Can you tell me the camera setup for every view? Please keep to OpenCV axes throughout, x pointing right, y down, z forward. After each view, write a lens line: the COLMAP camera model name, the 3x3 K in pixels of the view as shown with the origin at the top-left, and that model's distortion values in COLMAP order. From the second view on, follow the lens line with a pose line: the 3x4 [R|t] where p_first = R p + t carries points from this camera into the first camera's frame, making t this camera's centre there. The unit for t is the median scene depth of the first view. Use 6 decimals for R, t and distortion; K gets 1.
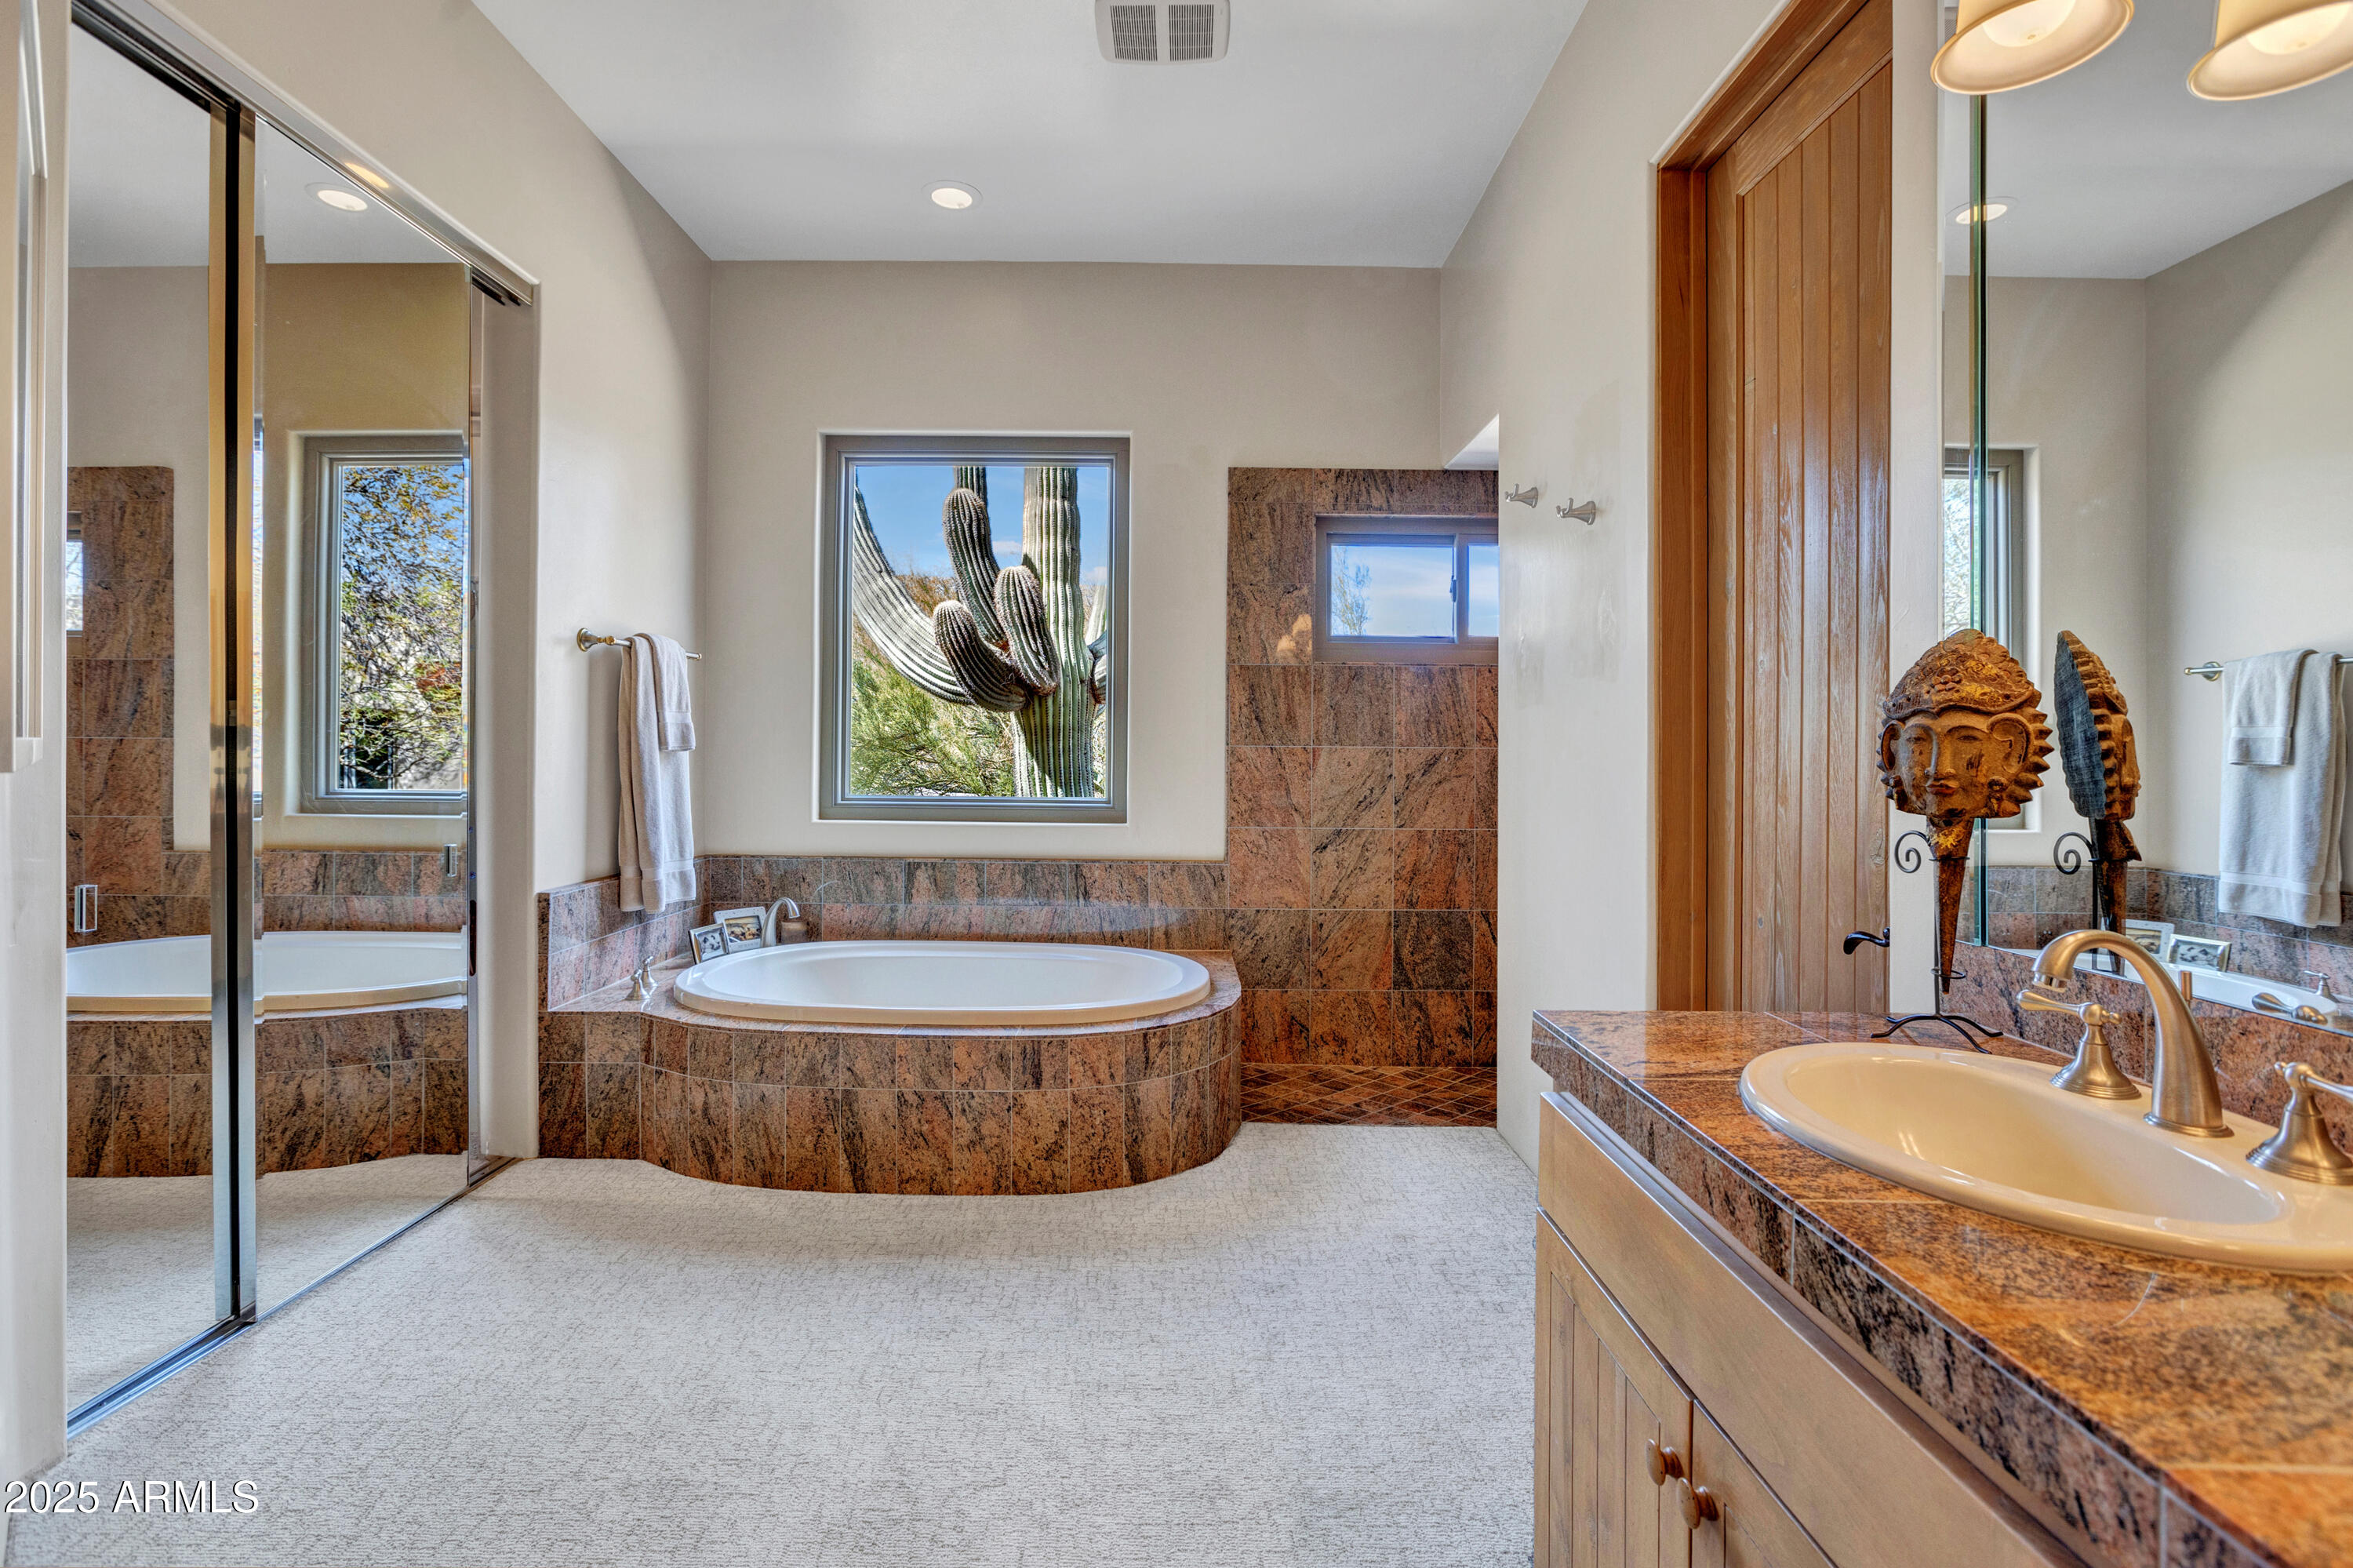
lens RADIAL K [[1105.4, 0, 1142.4], [0, 1105.4, 746.6], [0, 0, 1]] dist [-0.031923, 0.010472]
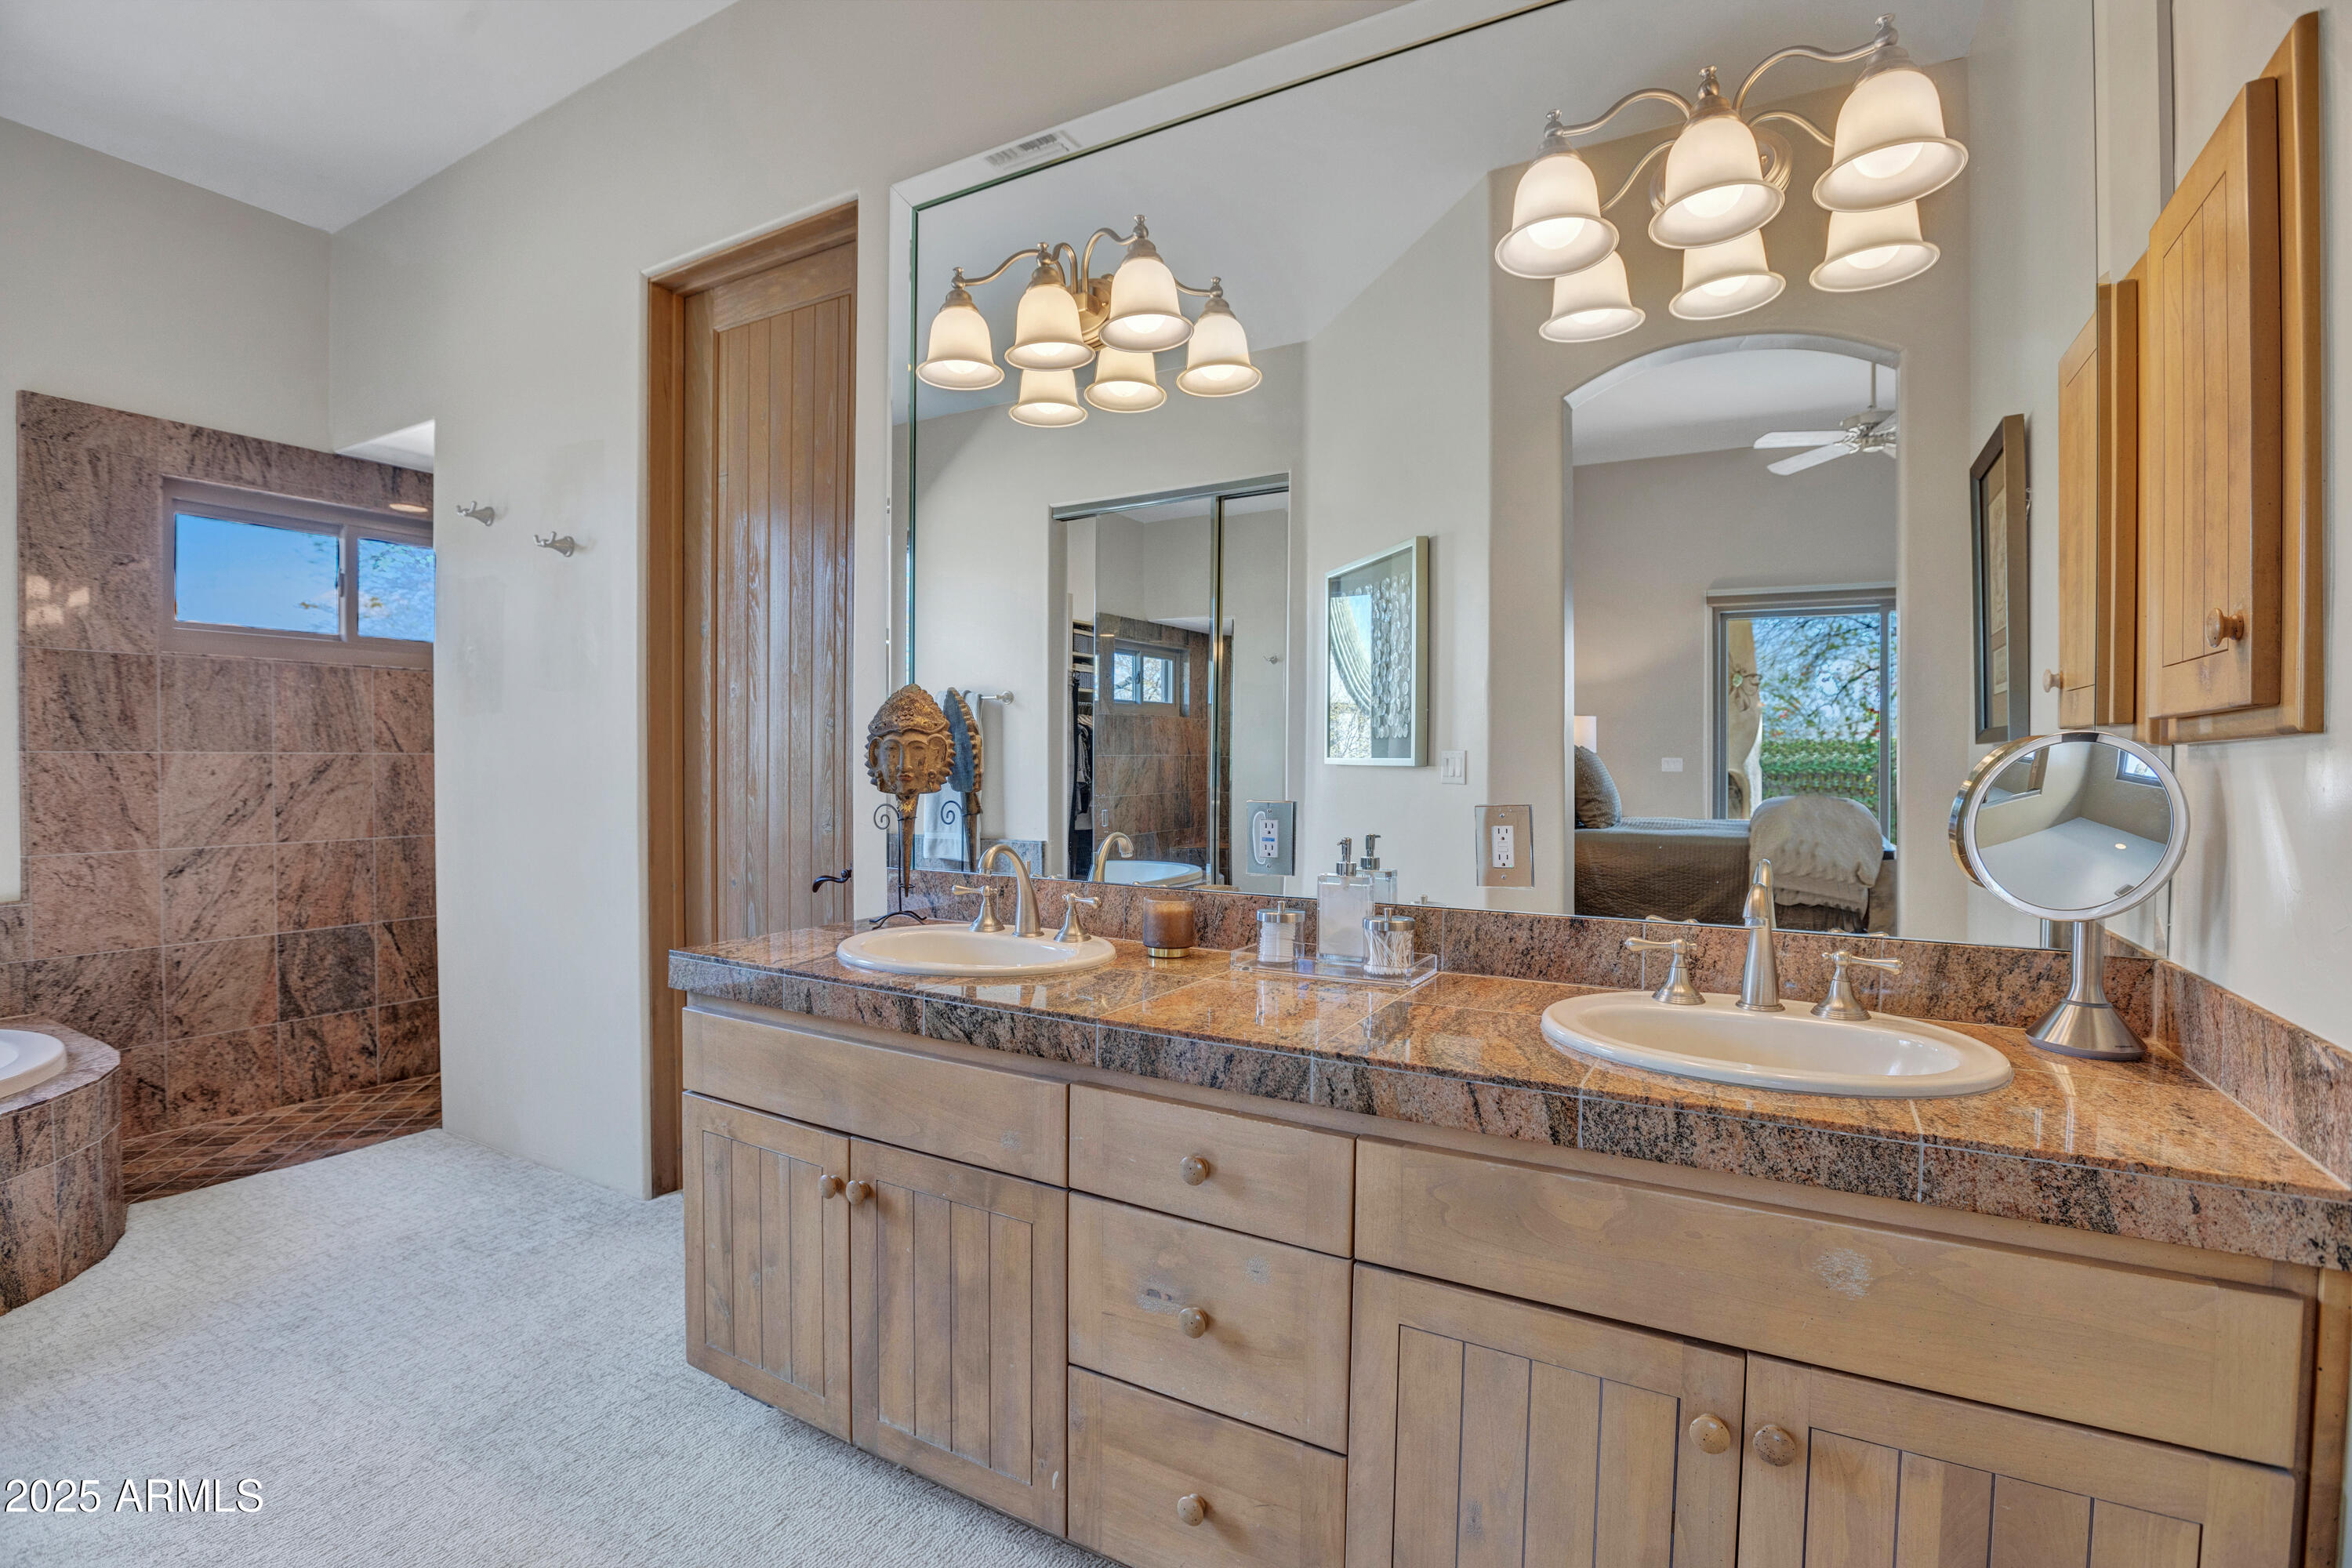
lens RADIAL K [[1104.8, 0, 1171.1], [0, 1104.8, 768.7], [0, 0, 1]] dist [-0.031923, 0.010472]
pose [[0.495245, -0.016239, 0.868602, -0.180825], [0.000846, 0.999834, 0.018210, -0.002000], [-0.868753, -0.008284, 0.495176, -0.070549]]
